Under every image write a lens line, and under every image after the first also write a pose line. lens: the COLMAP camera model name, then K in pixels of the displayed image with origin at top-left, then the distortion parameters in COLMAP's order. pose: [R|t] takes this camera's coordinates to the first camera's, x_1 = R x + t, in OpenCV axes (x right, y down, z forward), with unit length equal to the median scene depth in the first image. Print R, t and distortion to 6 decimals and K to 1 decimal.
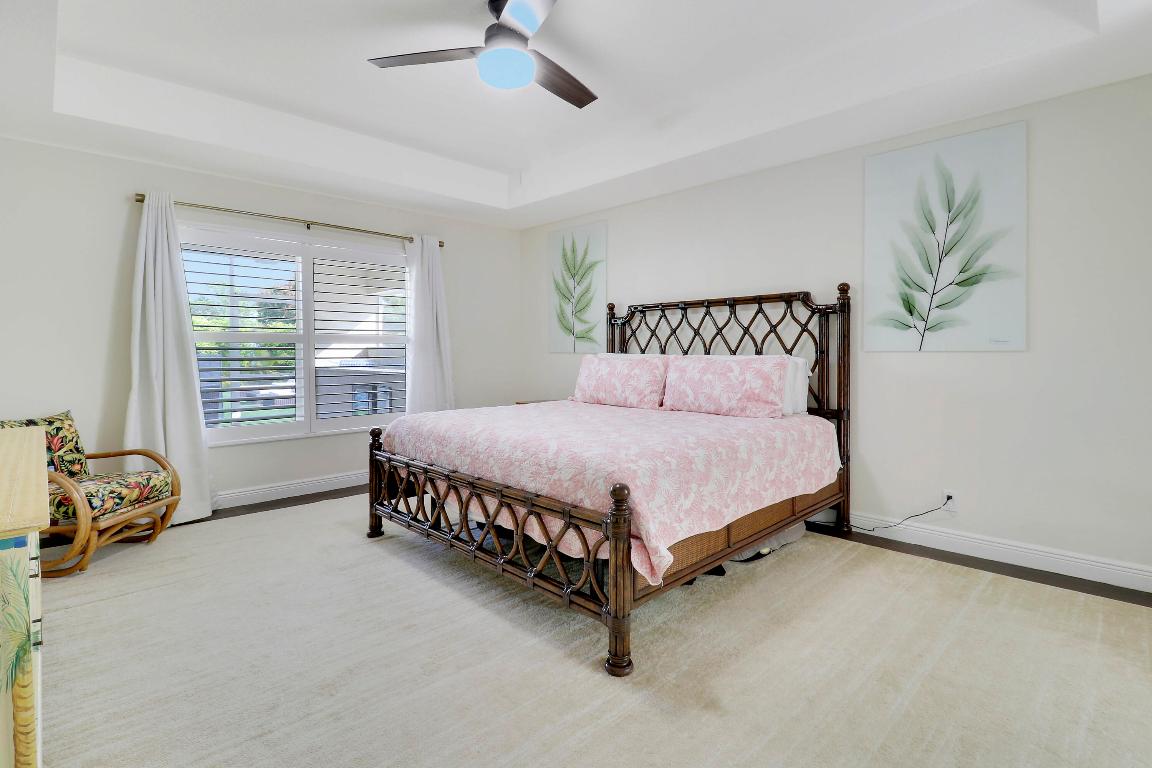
lens RADIAL K [[541.1, 0, 601.6], [0, 541.1, 359.0], [0, 0, 1]] dist [0.004103, -0.012185]
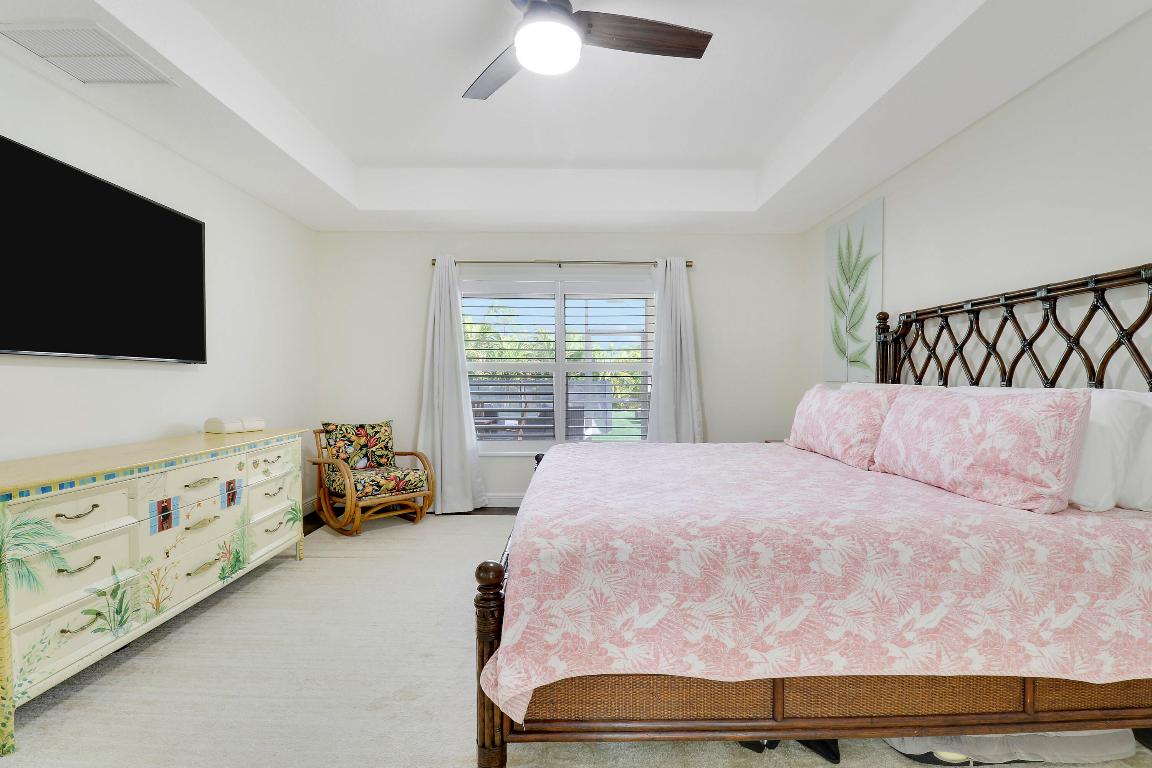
lens RADIAL K [[536.0, 0, 588.0], [0, 536.0, 394.5], [0, 0, 1]] dist [-0.007961, -0.008669]
pose [[0.715302, 0.022934, -0.698439, 0.324486], [-0.011175, 0.999709, 0.021382, -0.006928], [0.698726, -0.007489, 0.715350, 0.304813]]
